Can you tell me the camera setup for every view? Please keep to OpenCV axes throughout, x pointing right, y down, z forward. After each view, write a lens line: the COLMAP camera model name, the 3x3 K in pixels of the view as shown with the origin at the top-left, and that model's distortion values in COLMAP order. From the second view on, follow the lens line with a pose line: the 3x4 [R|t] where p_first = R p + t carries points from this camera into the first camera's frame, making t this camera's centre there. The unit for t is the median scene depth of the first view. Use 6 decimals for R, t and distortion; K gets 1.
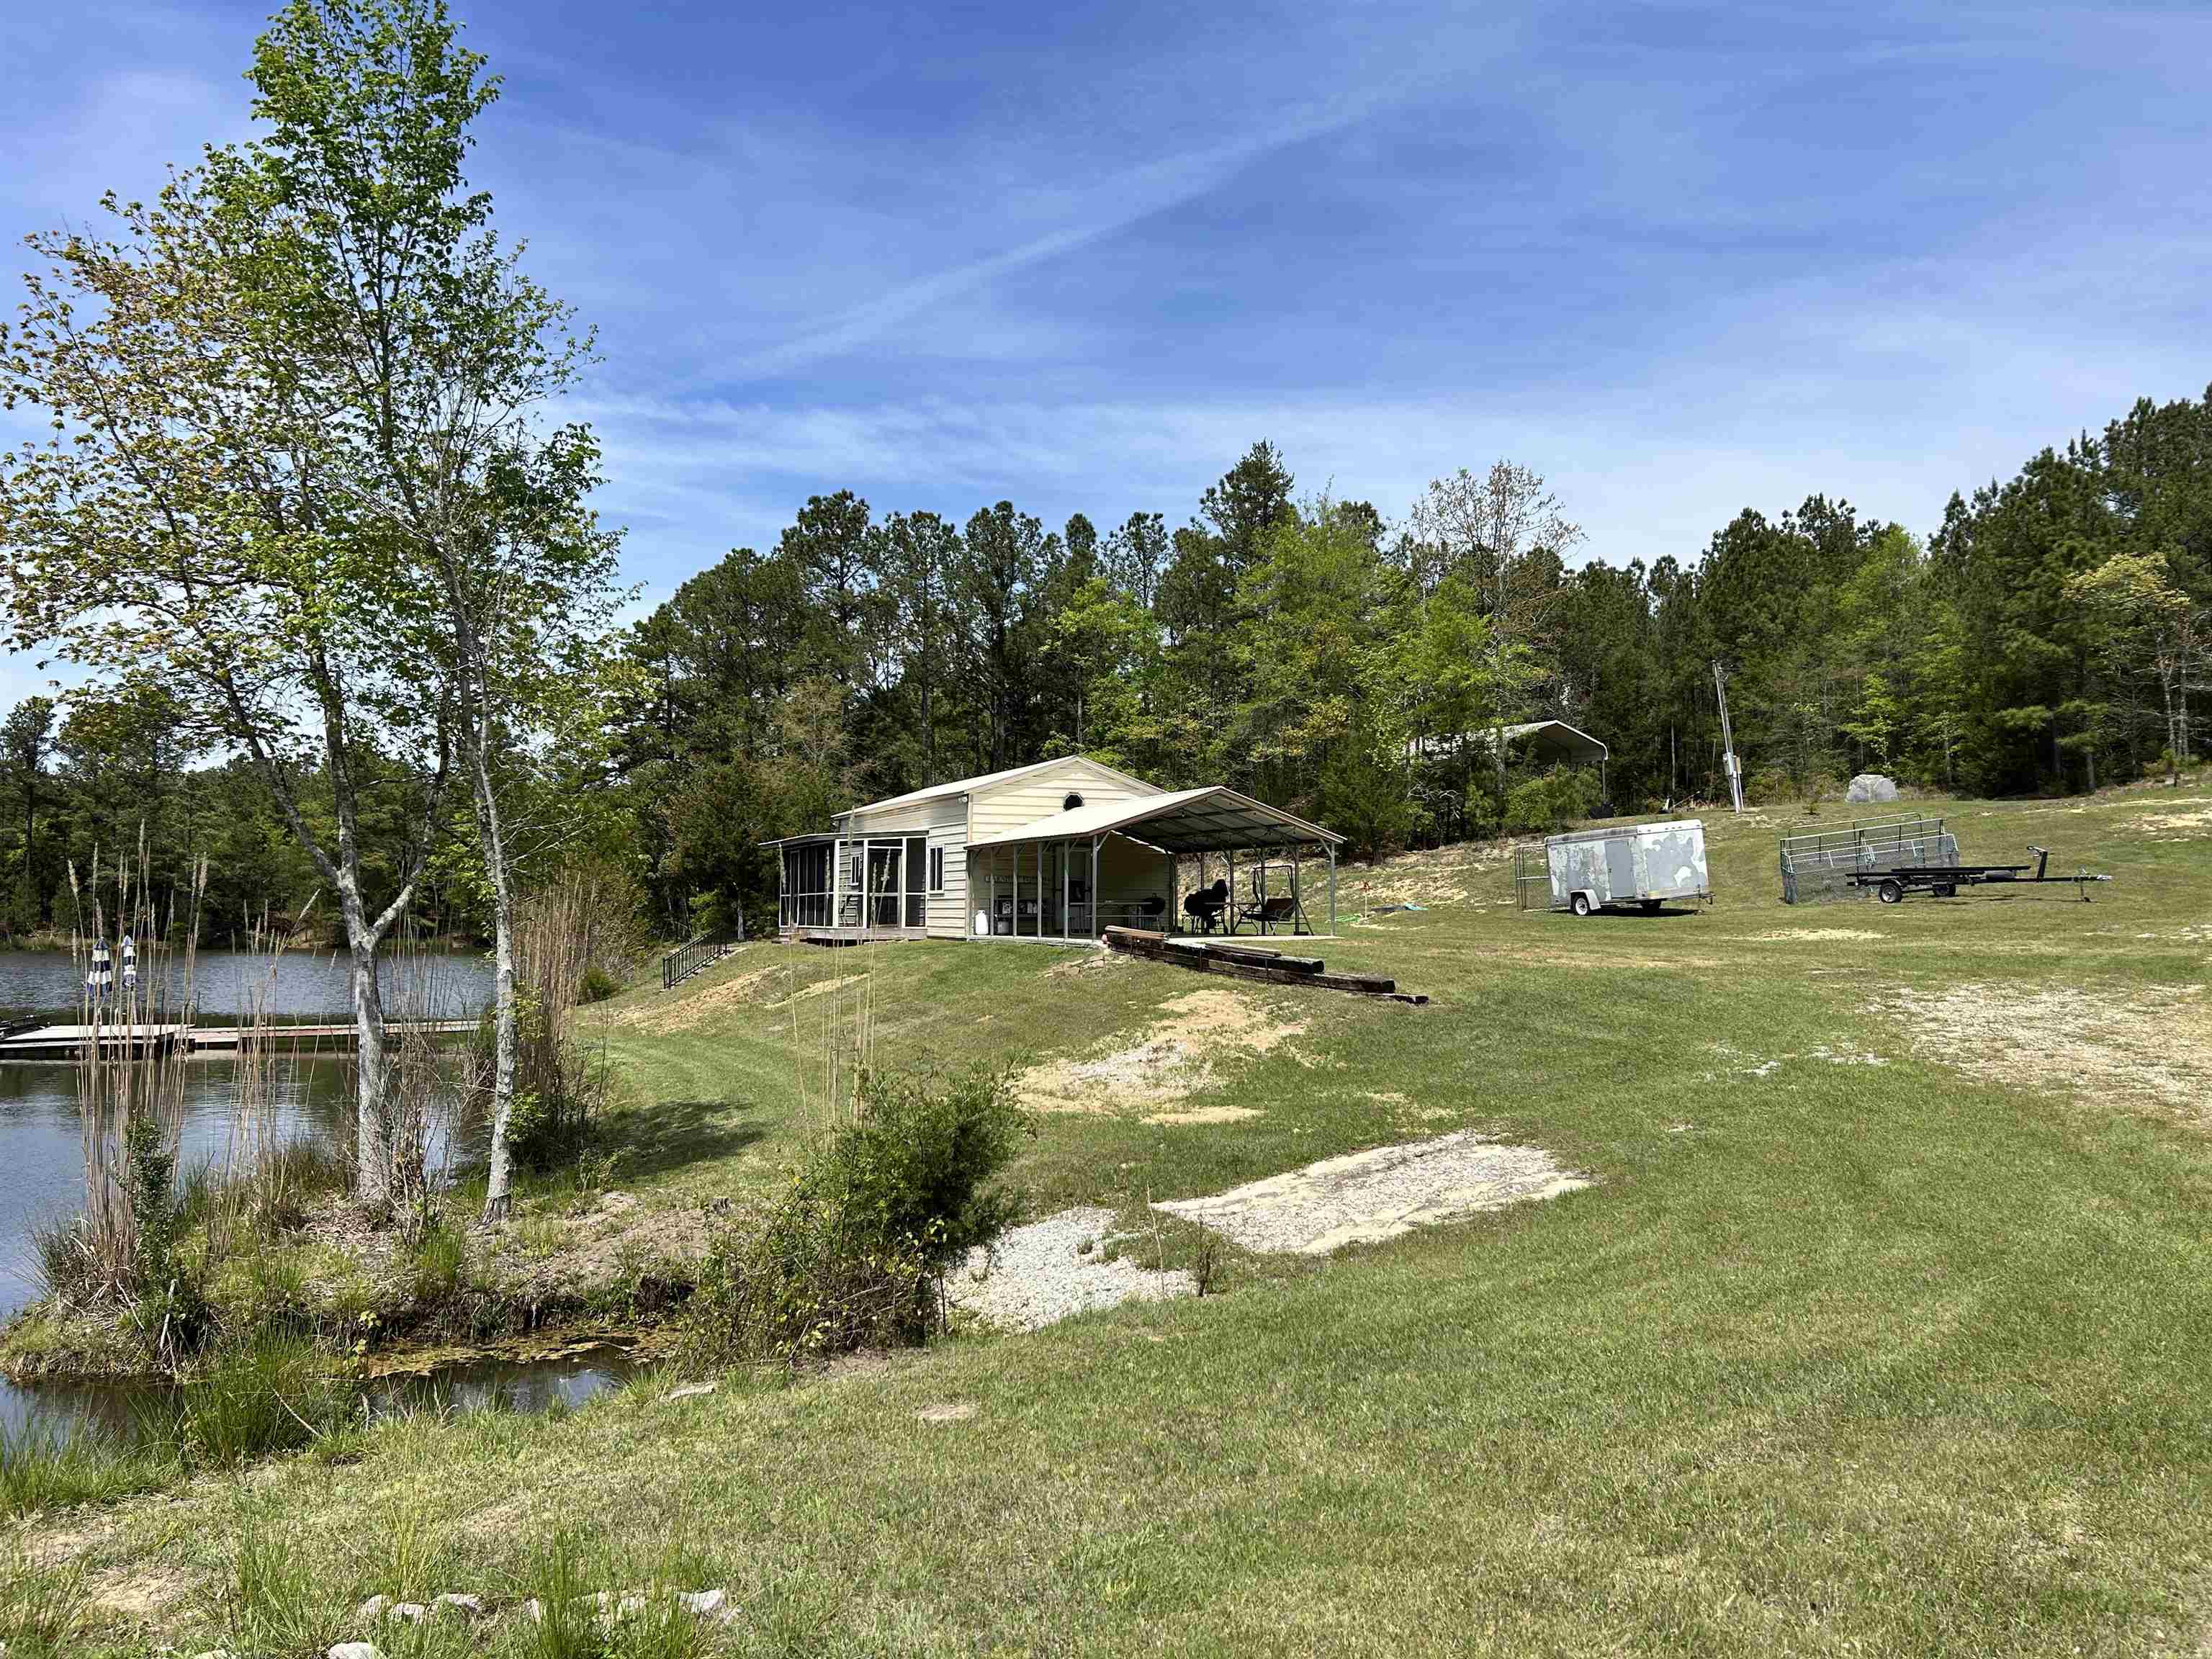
lens RADIAL K [[1673.7, 0, 1111.5], [0, 1673.7, 800.7], [0, 0, 1]] dist [0.043327, -0.046333]
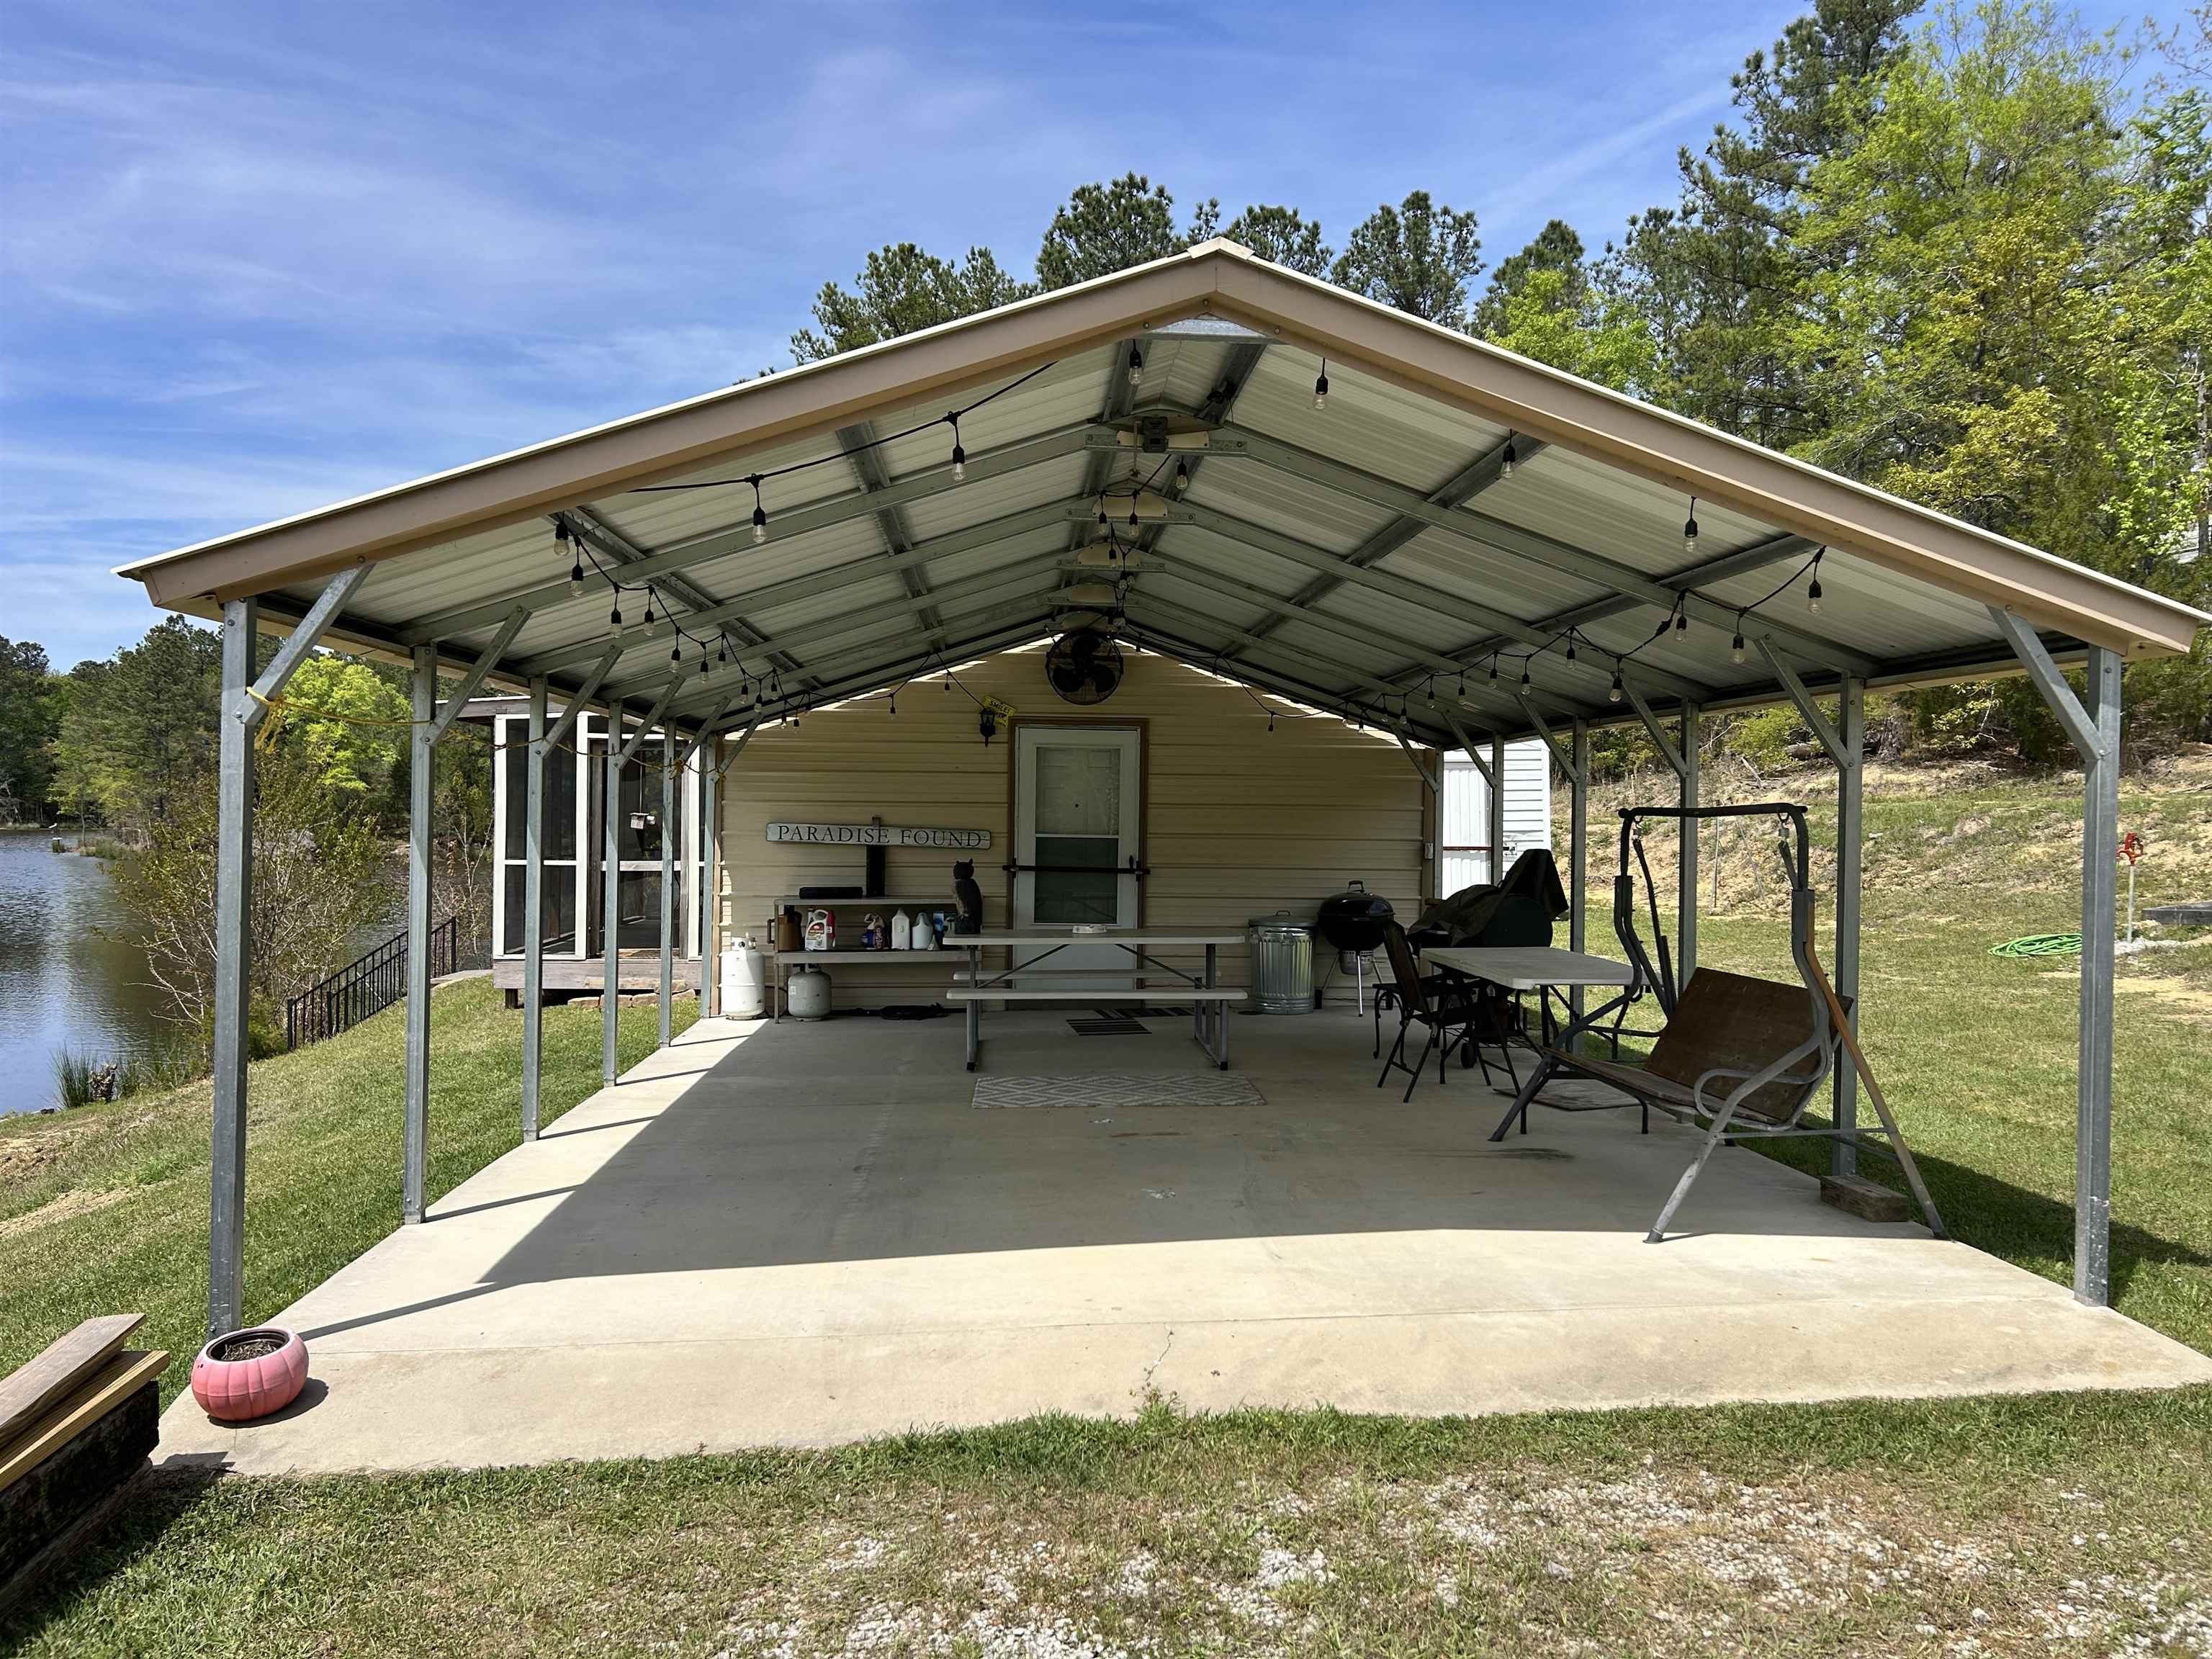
lens RADIAL K [[1667.9, 0, 1106.5], [0, 1667.9, 841.8], [0, 0, 1]] dist [0.050367, -0.061342]
pose [[0.941186, 0.012567, -0.337656, 0.051936], [0.014711, 0.996837, 0.078106, 0.015251], [0.337569, -0.078480, 0.938023, 0.440917]]
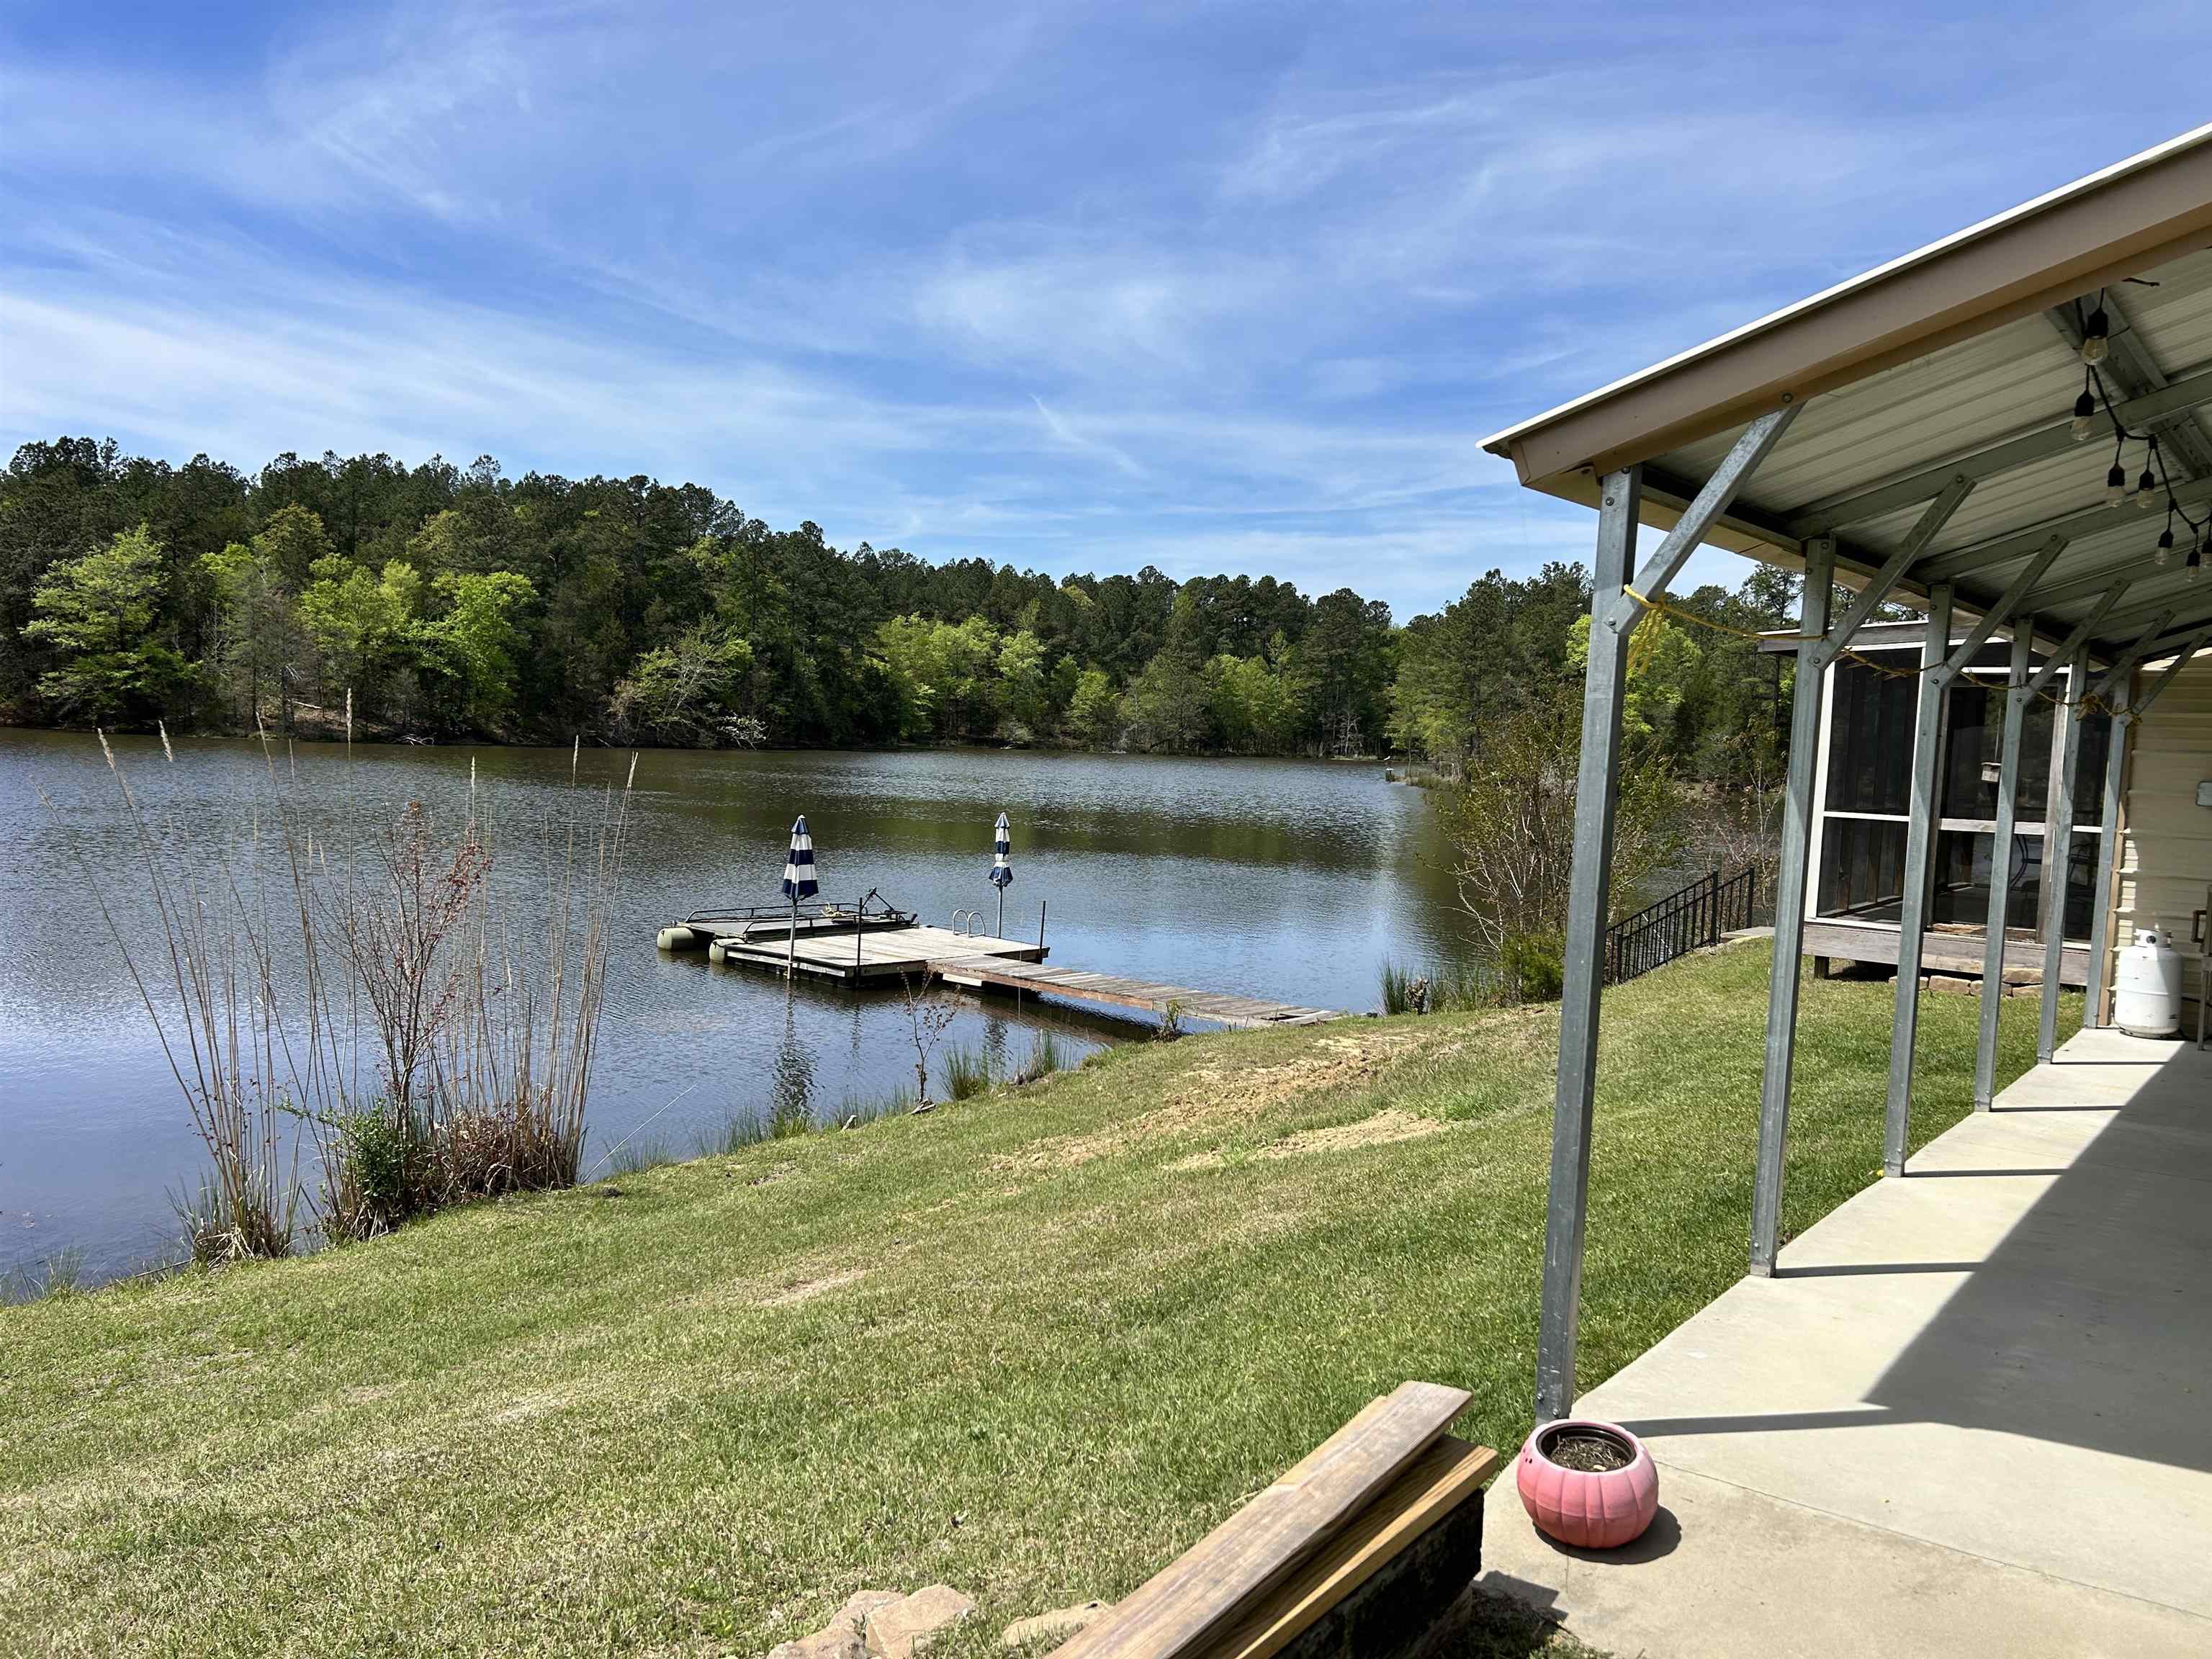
lens RADIAL K [[1667.9, 0, 1106.5], [0, 1667.9, 841.8], [0, 0, 1]] dist [0.050367, -0.061342]
pose [[0.479735, 0.074755, -0.874223, 0.030146], [0.022257, 0.995007, 0.097296, 0.016557], [0.877131, -0.066134, 0.475676, 0.457552]]
